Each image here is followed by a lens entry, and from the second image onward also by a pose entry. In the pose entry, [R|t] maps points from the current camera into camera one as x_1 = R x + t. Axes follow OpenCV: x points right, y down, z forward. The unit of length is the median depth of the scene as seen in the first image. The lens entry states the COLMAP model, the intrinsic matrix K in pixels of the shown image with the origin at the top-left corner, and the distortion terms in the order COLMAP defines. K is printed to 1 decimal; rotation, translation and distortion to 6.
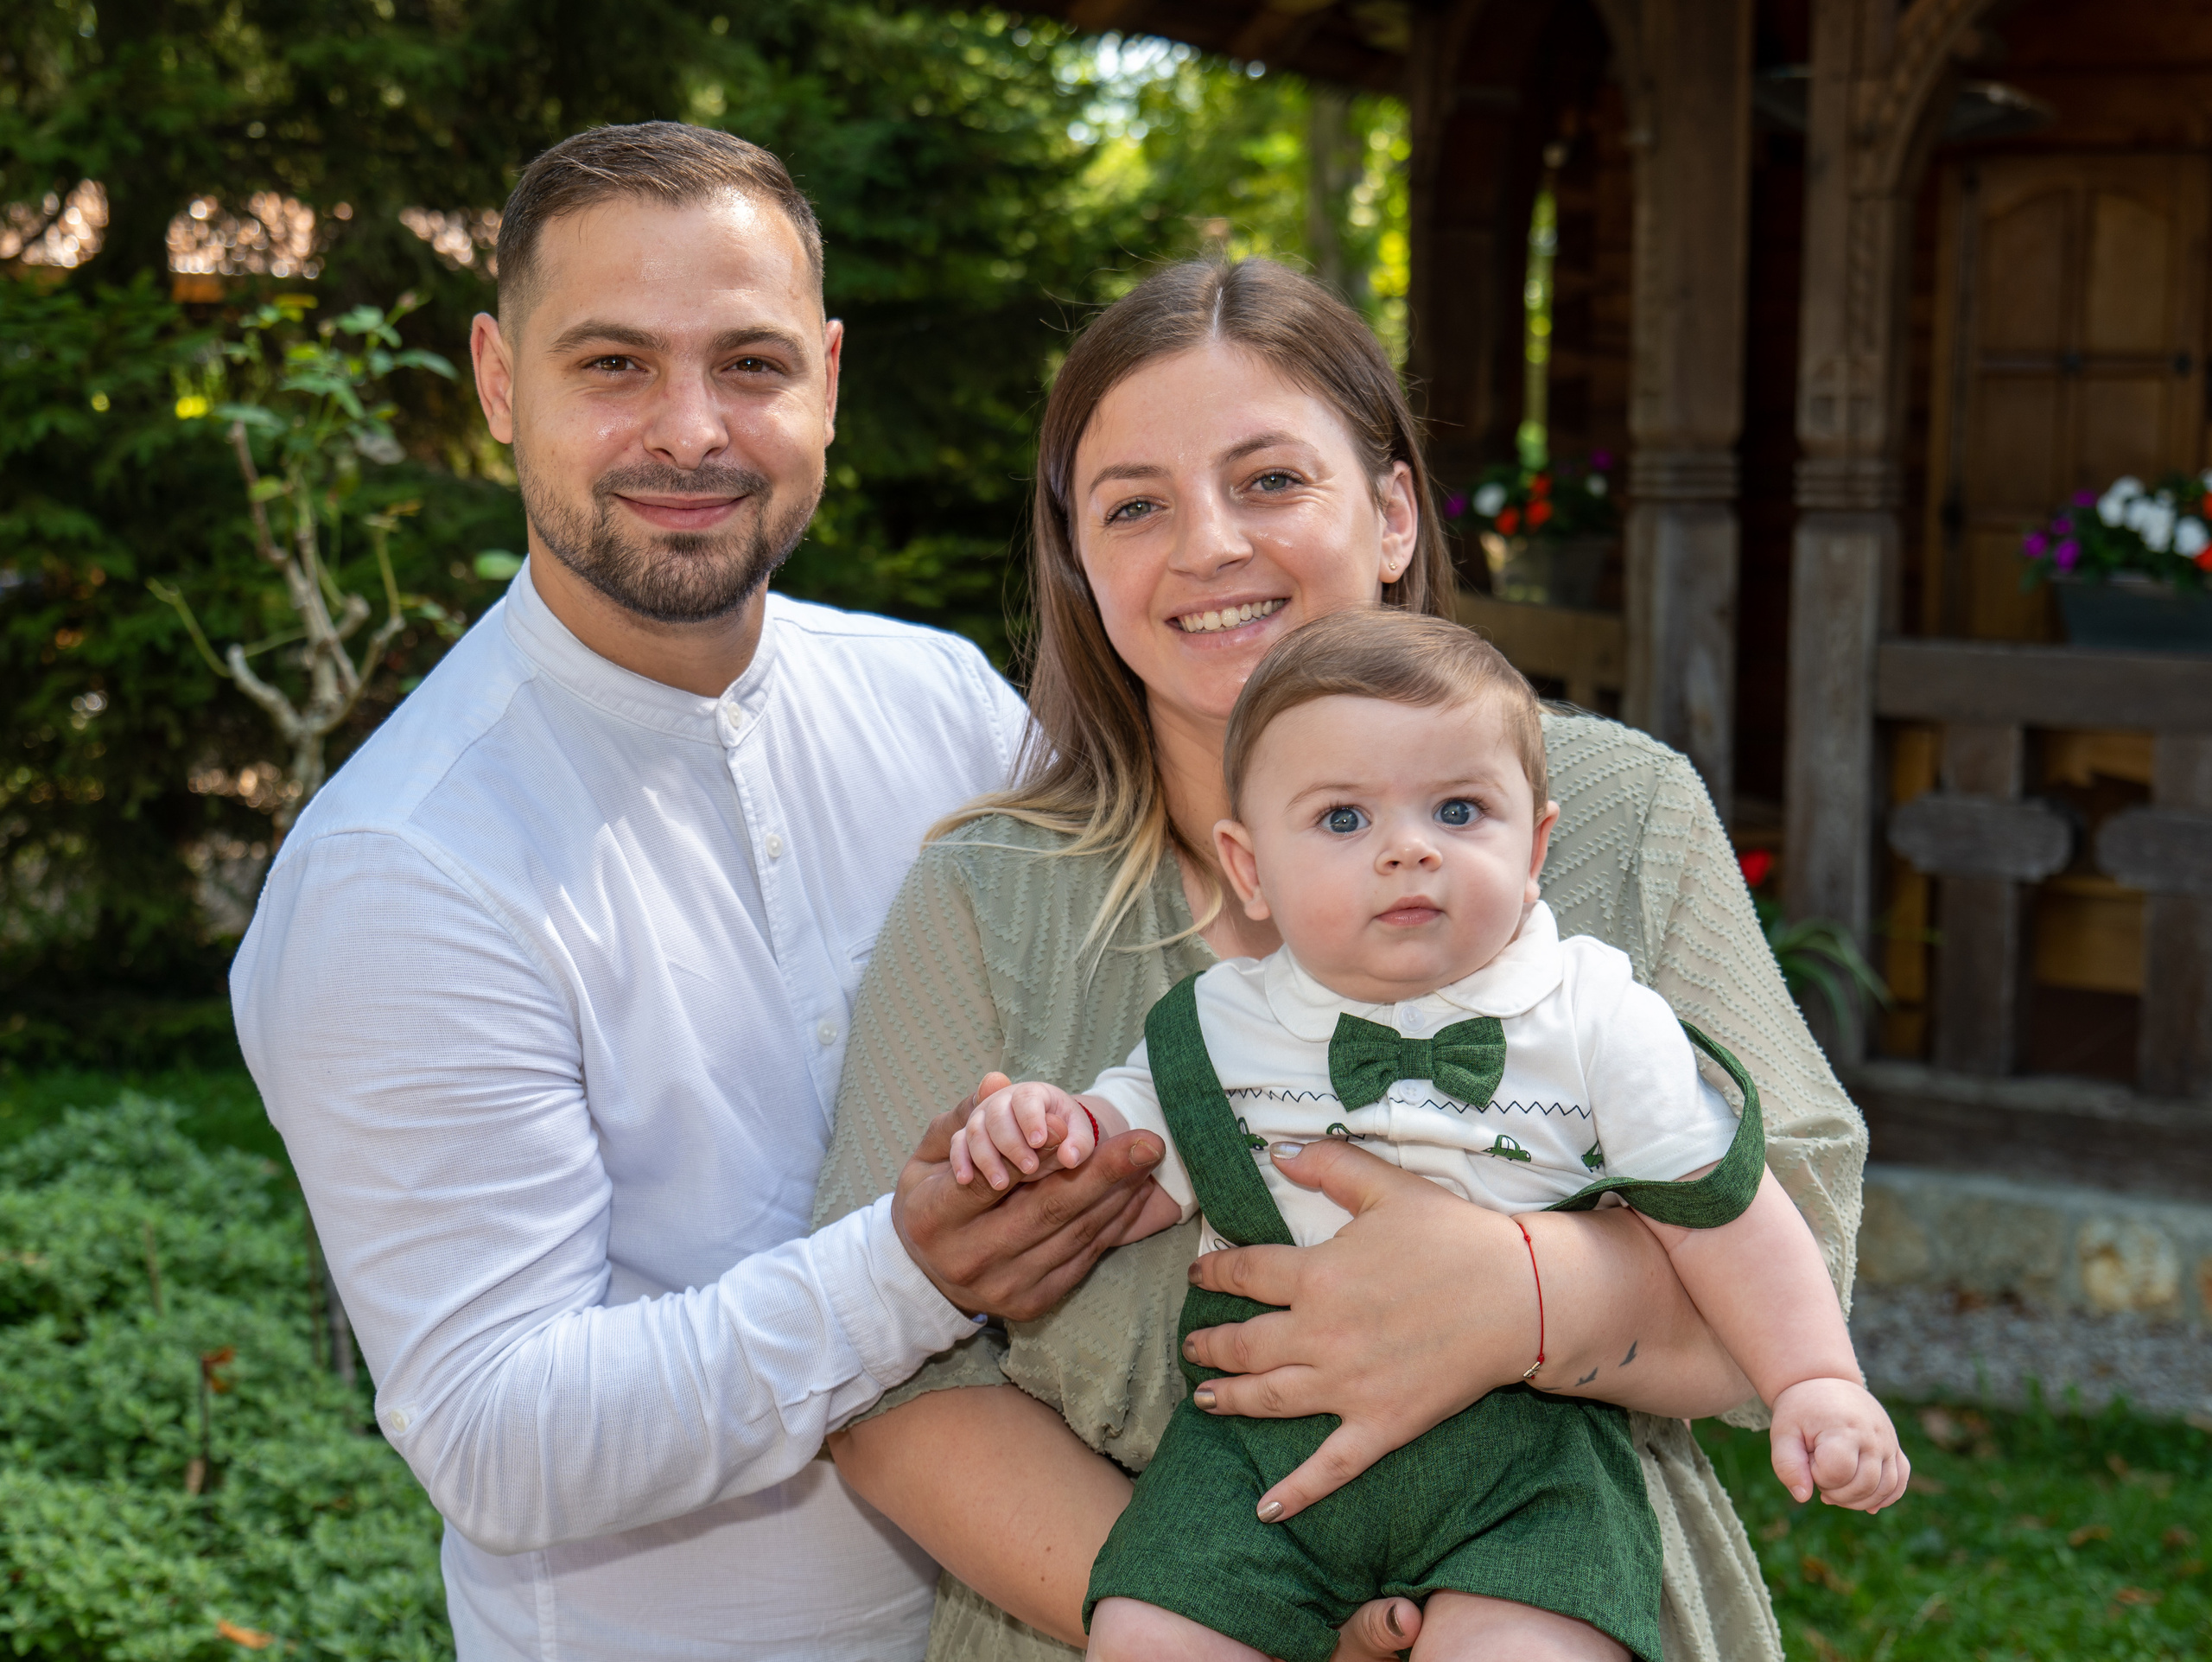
lens RADIAL K [[3351.7, 0, 1116.9], [0, 3351.7, 839.1], [0, 0, 1]] dist [-0.000204, 0.000000]
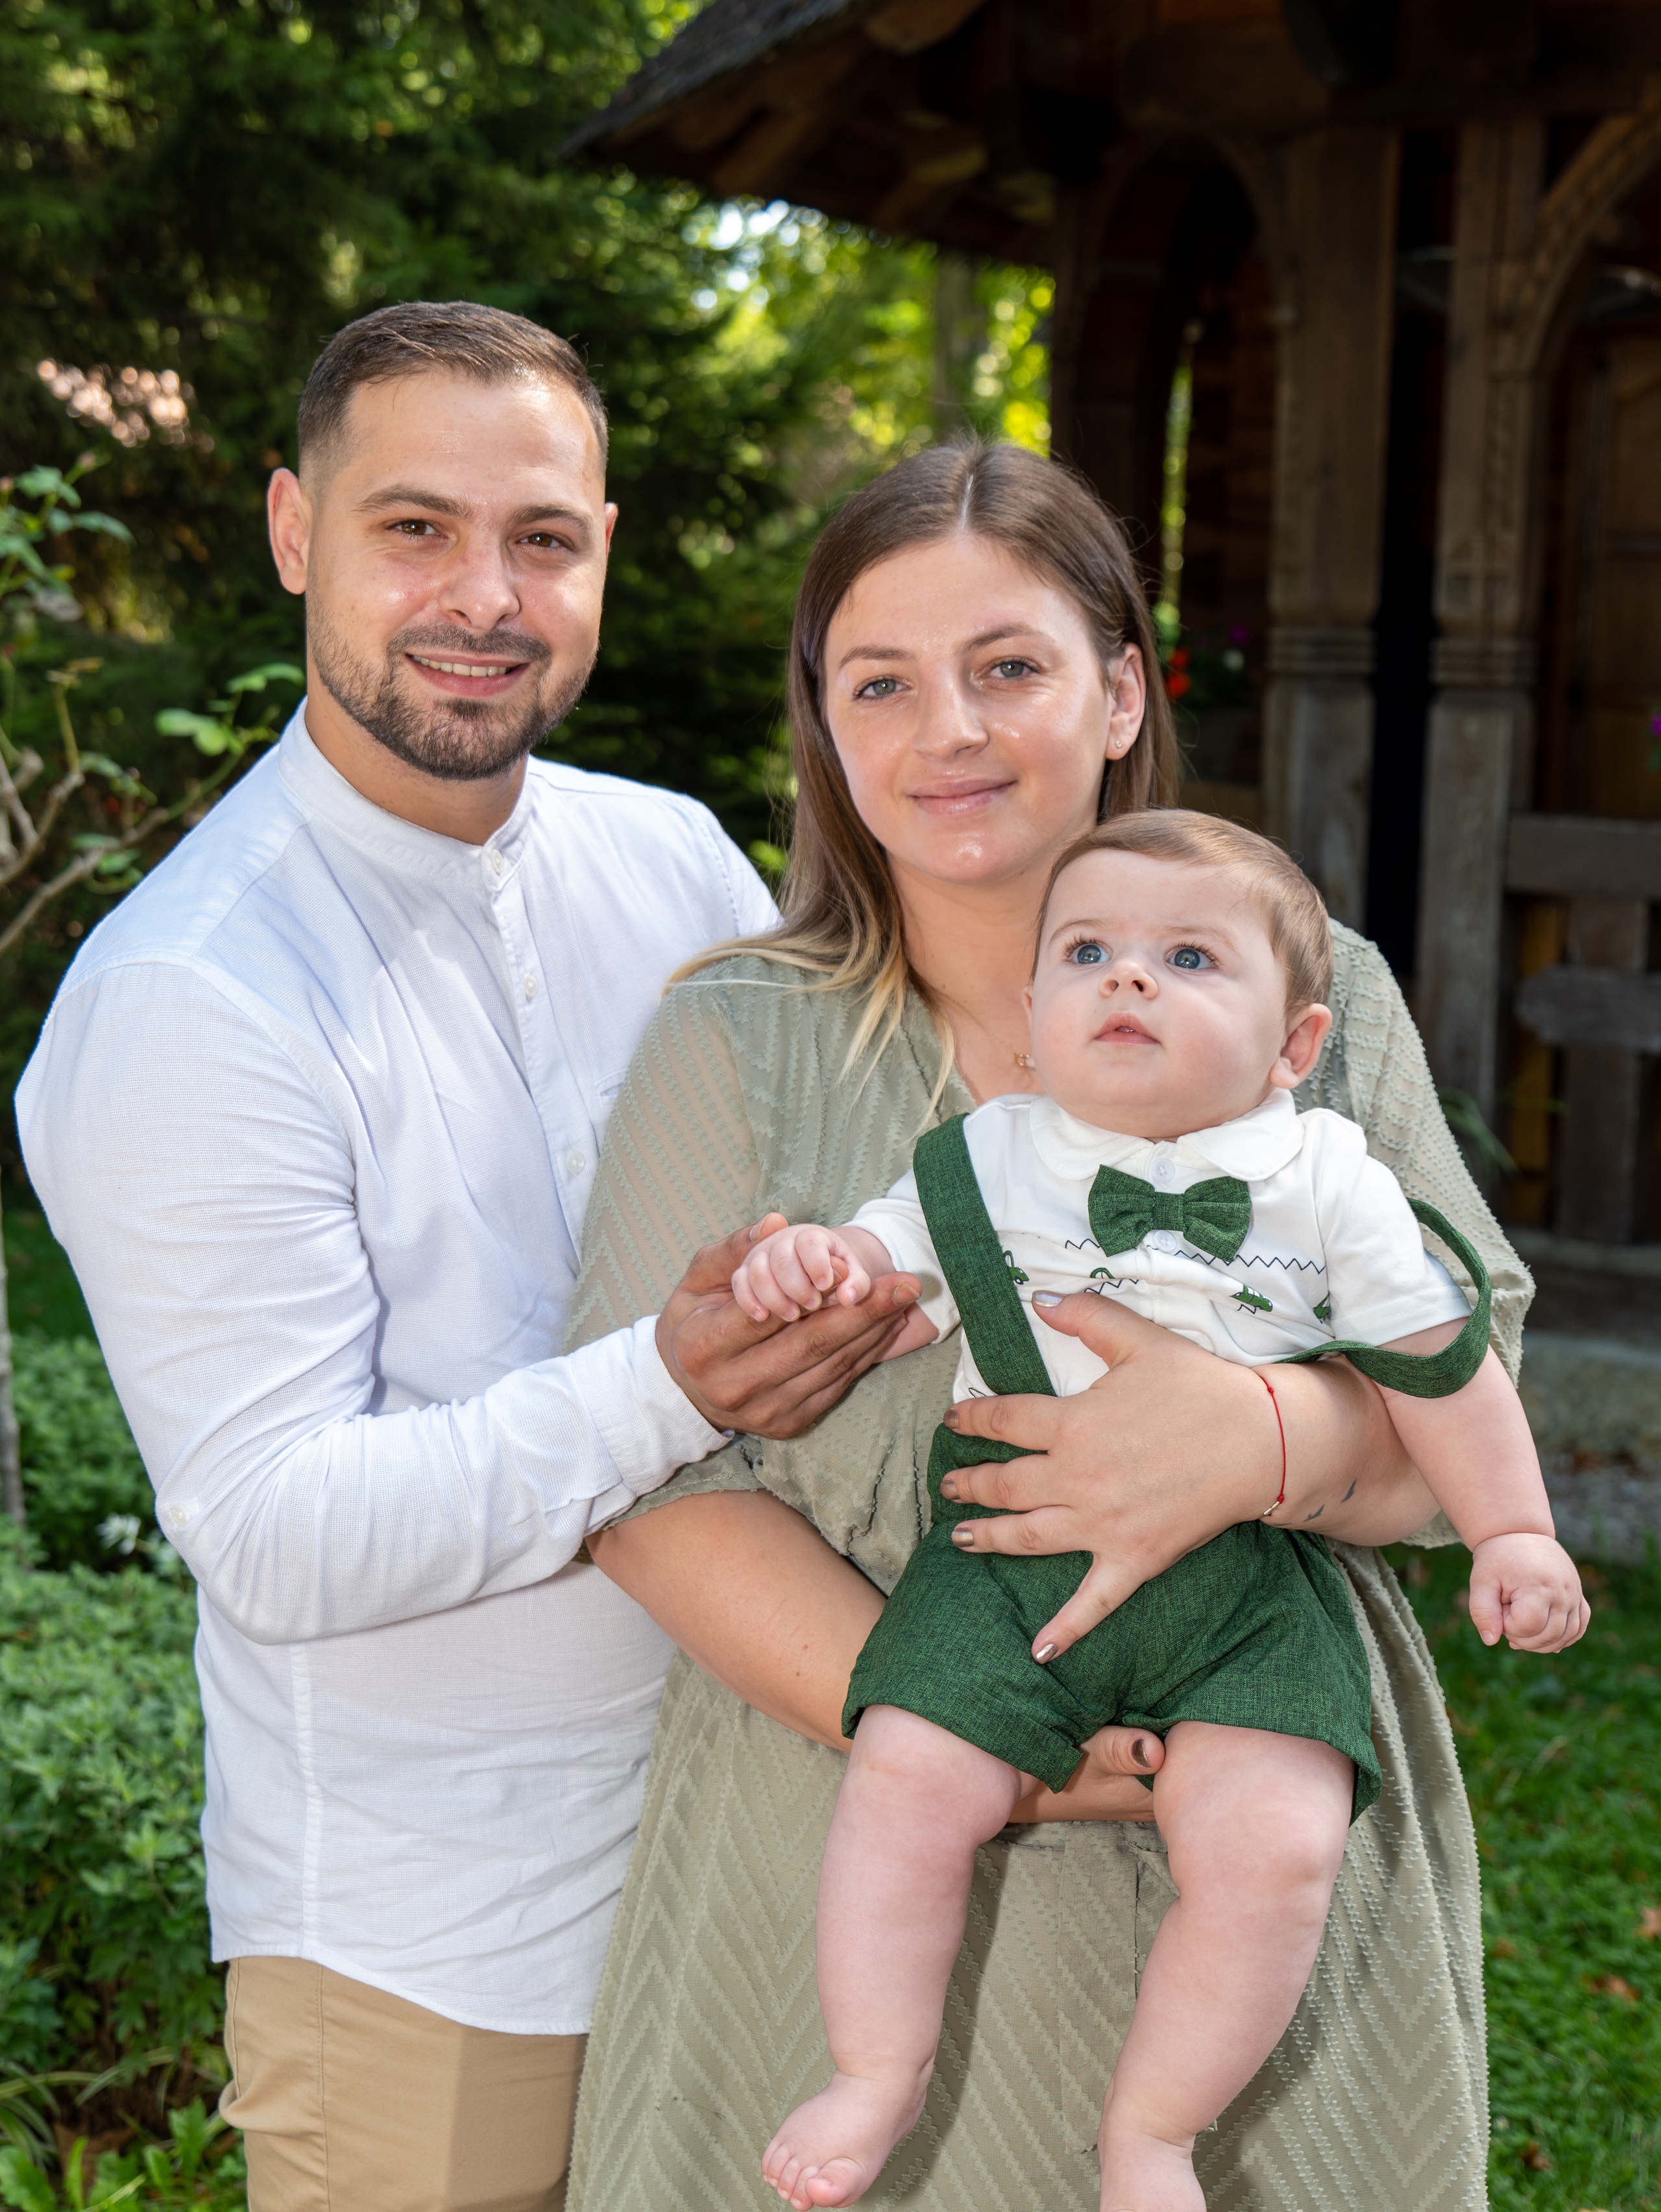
lens RADIAL K [[3351.2, 0, 835.6], [0, 3351.2, 1114.8], [0, 0, 1]] dist [-0.000204, 0.000000]
pose [[0.999454, 0.010555, 0.031315, -0.009222], [-0.011540, 0.999439, 0.031452, 0.001987], [-0.030965, -0.031796, 0.999015, -0.016880]]
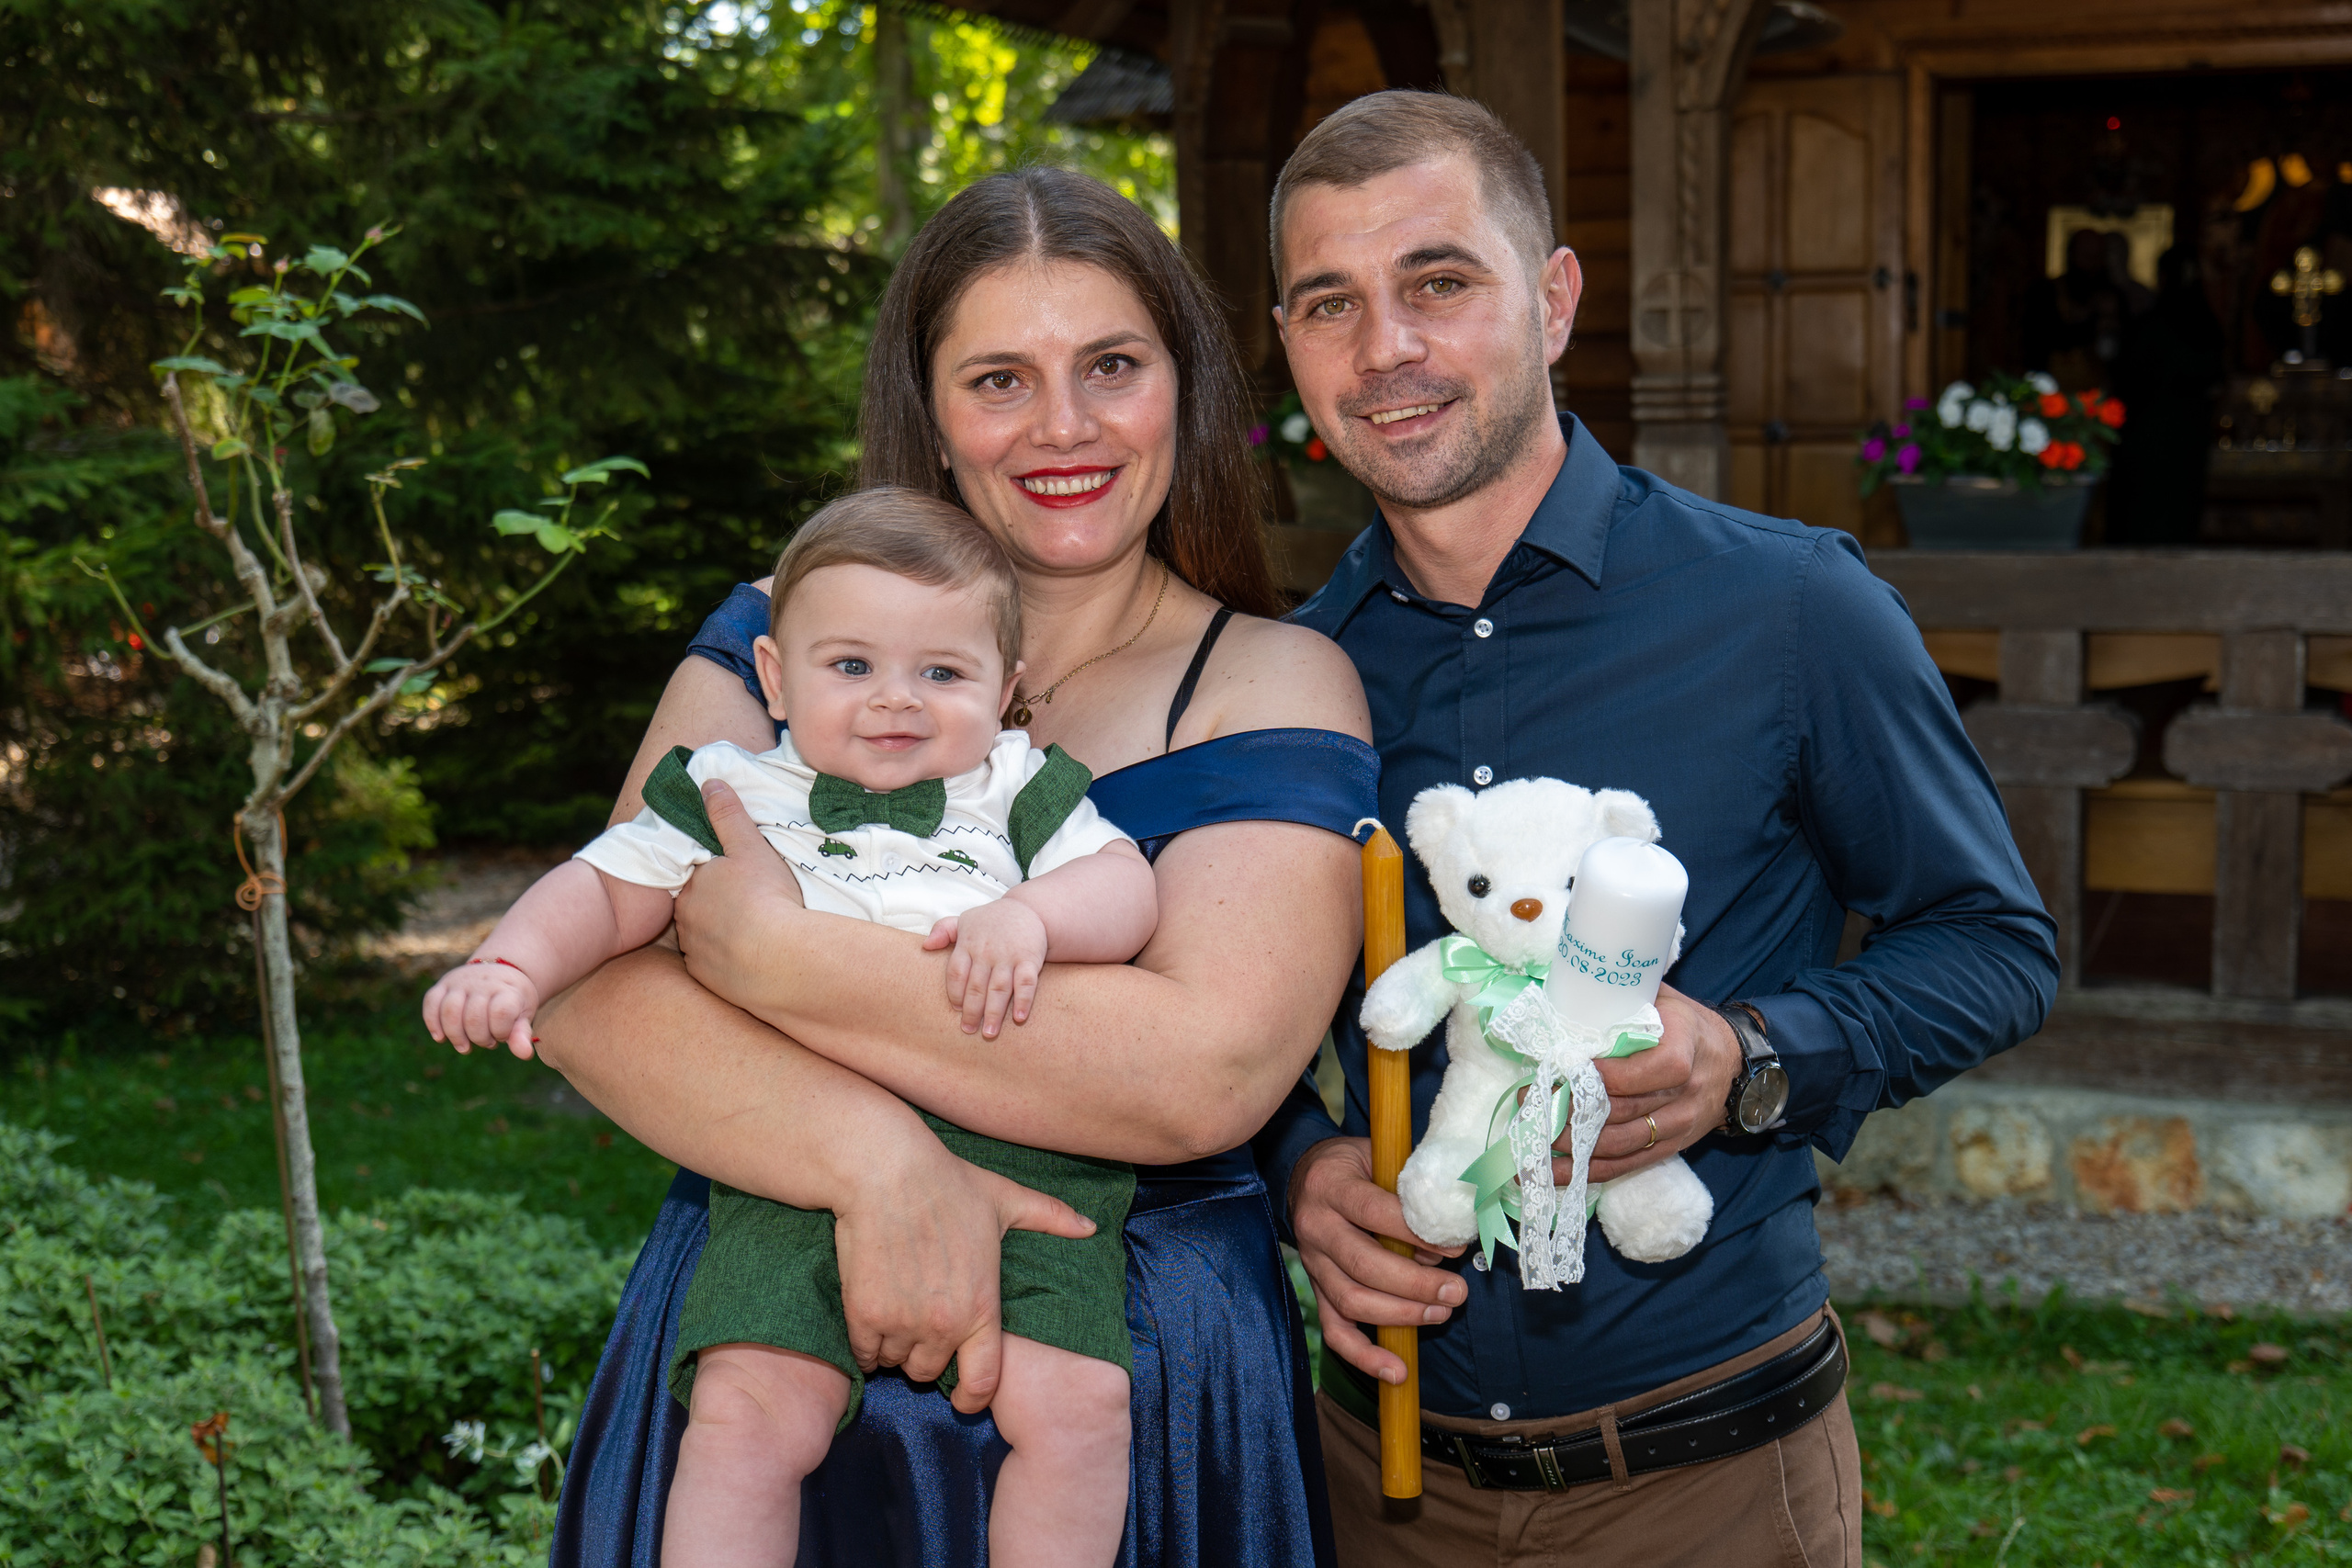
lens RADIAL K [[3163.2, 0, 1170.3], [0, 3163.2, 787.2], [0, 0, 1]] dist [-0.014297, 0.000000]
pose [[0.987281, -0.052282, 0.150144, -0.086977], [0.051292, 0.998629, 0.010462, -0.006744], [-0.150485, -0.002628, 0.988609, 0.086143]]
